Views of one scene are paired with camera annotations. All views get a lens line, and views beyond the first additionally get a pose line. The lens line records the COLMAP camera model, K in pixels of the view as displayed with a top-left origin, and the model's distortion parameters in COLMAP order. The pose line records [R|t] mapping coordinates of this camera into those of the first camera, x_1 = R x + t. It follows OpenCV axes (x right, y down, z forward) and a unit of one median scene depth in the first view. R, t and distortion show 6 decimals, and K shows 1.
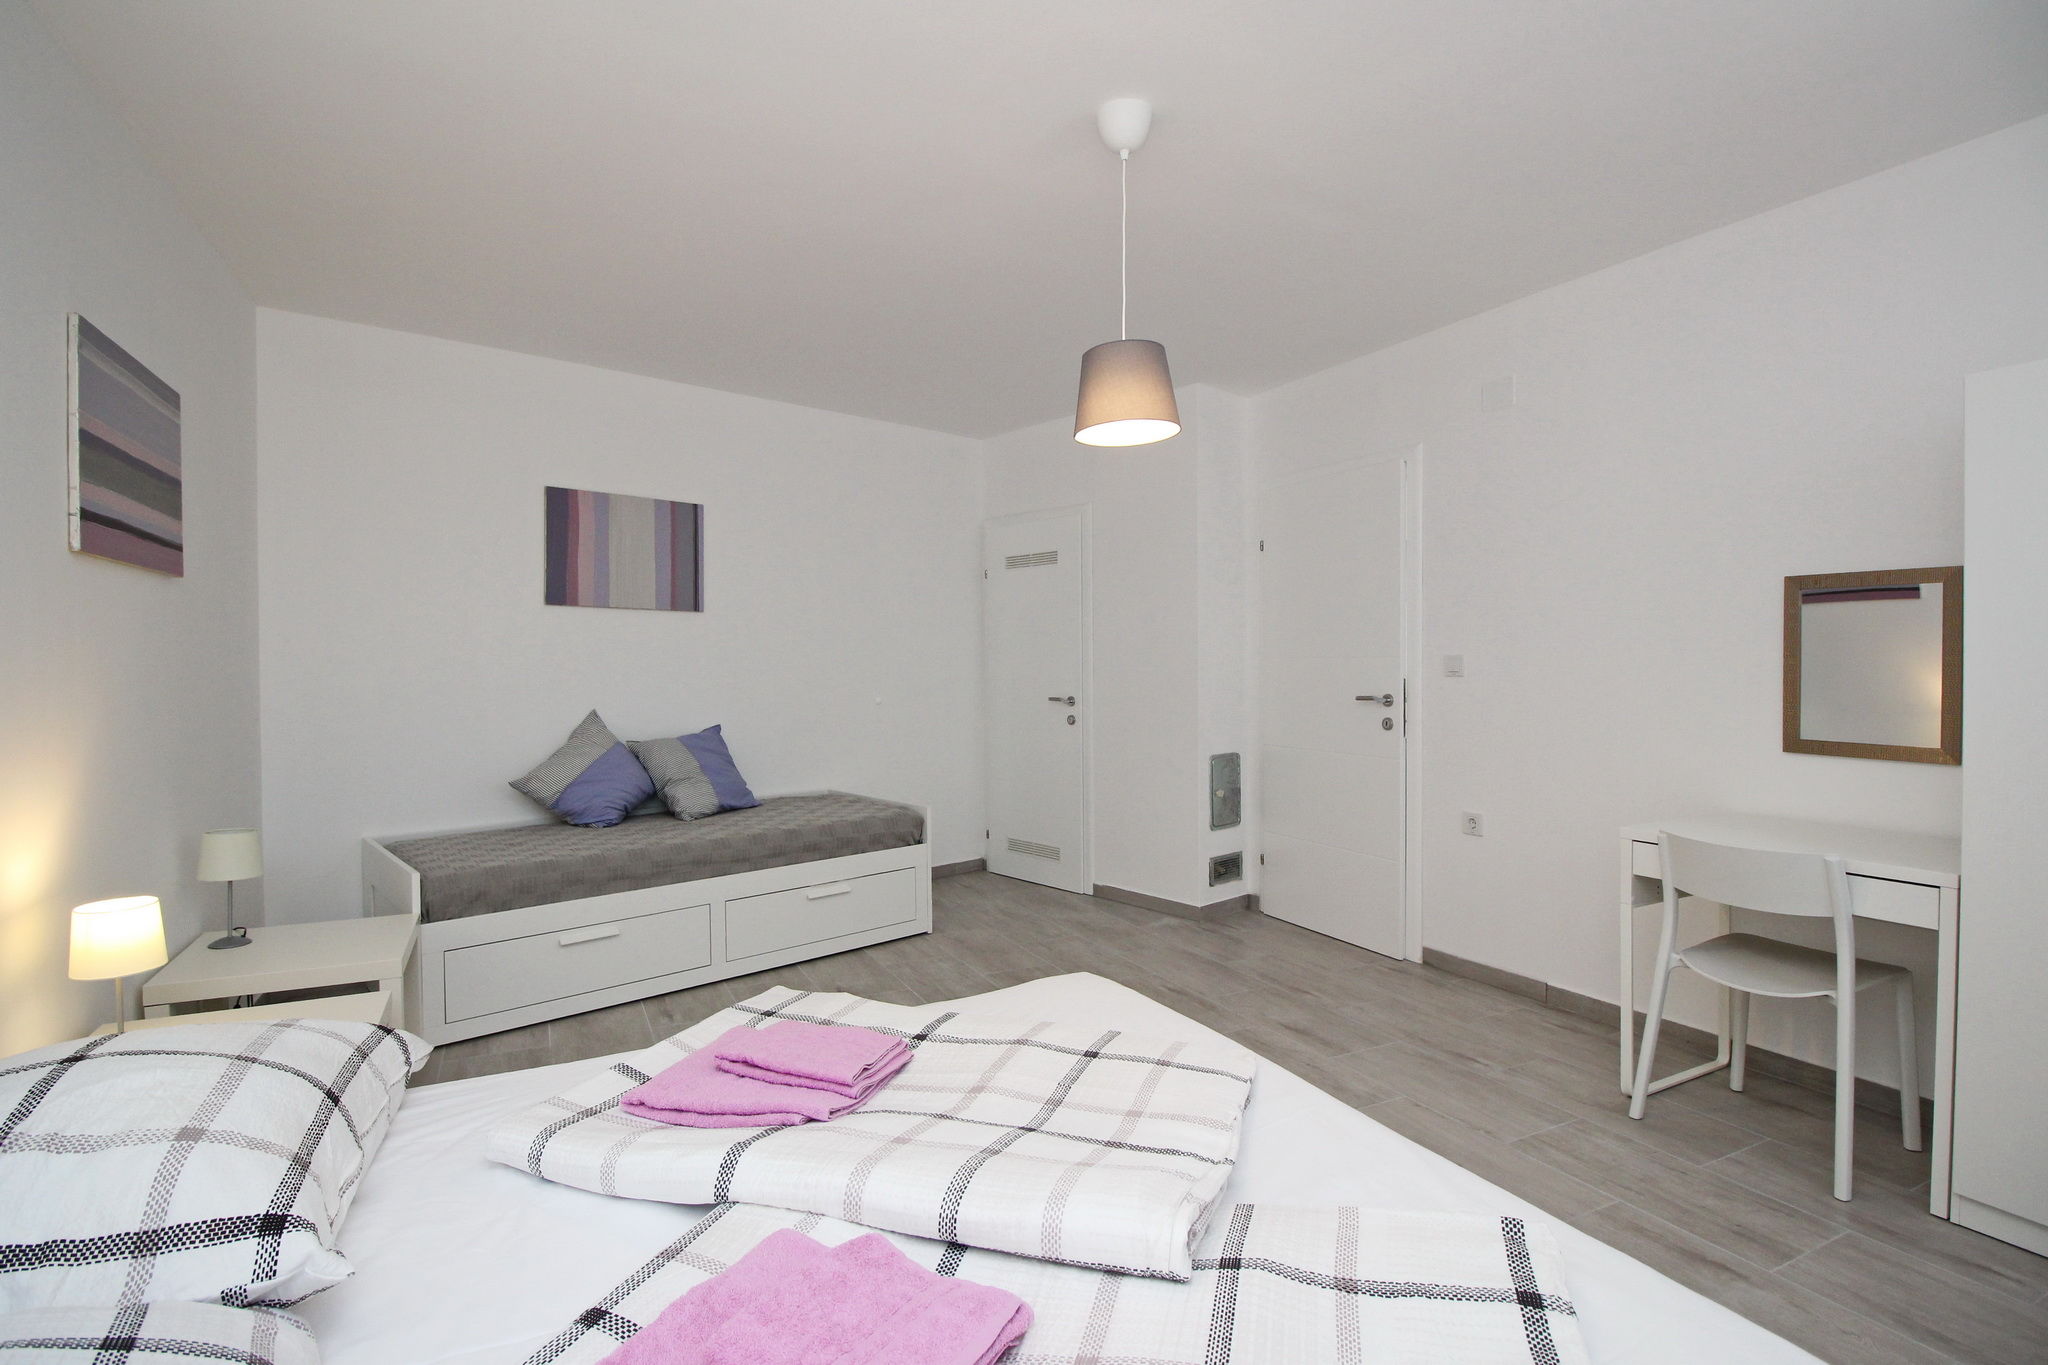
lens RADIAL K [[991.1, 0, 1016.4], [0, 991.1, 682.1], [0, 0, 1]] dist [-0.017963, -0.000624]
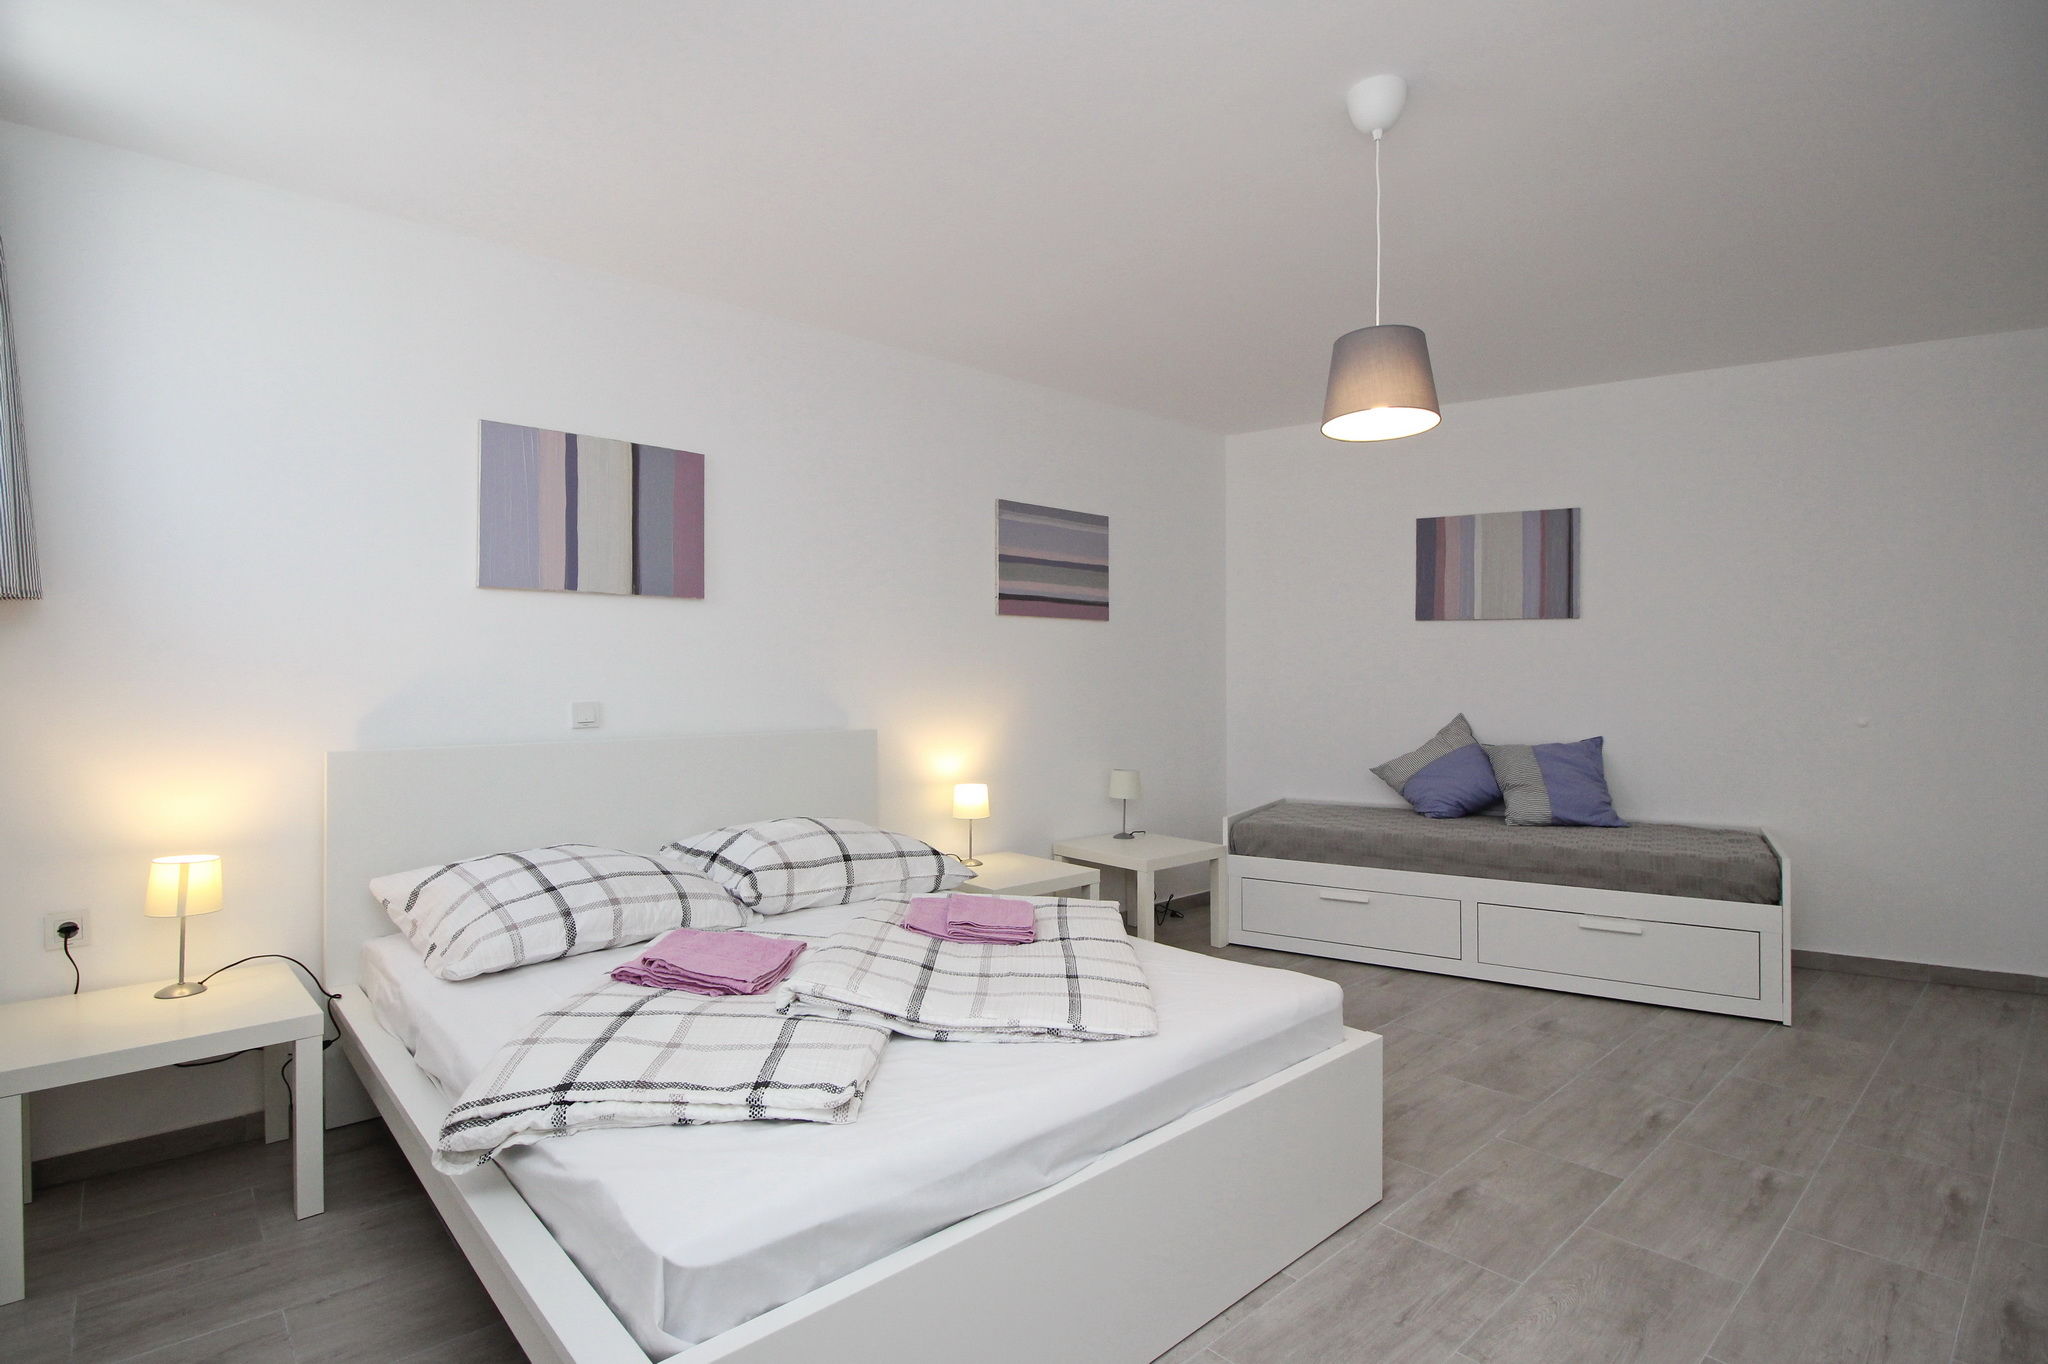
lens RADIAL K [[991.1, 0, 1012.4], [0, 991.1, 669.8], [0, 0, 1]] dist [-0.017963, -0.000624]
pose [[0.259305, -0.001475, -0.965794, 0.508247], [-0.021369, 0.999745, -0.007264, -0.002008], [0.965559, 0.022522, 0.259208, 0.234405]]
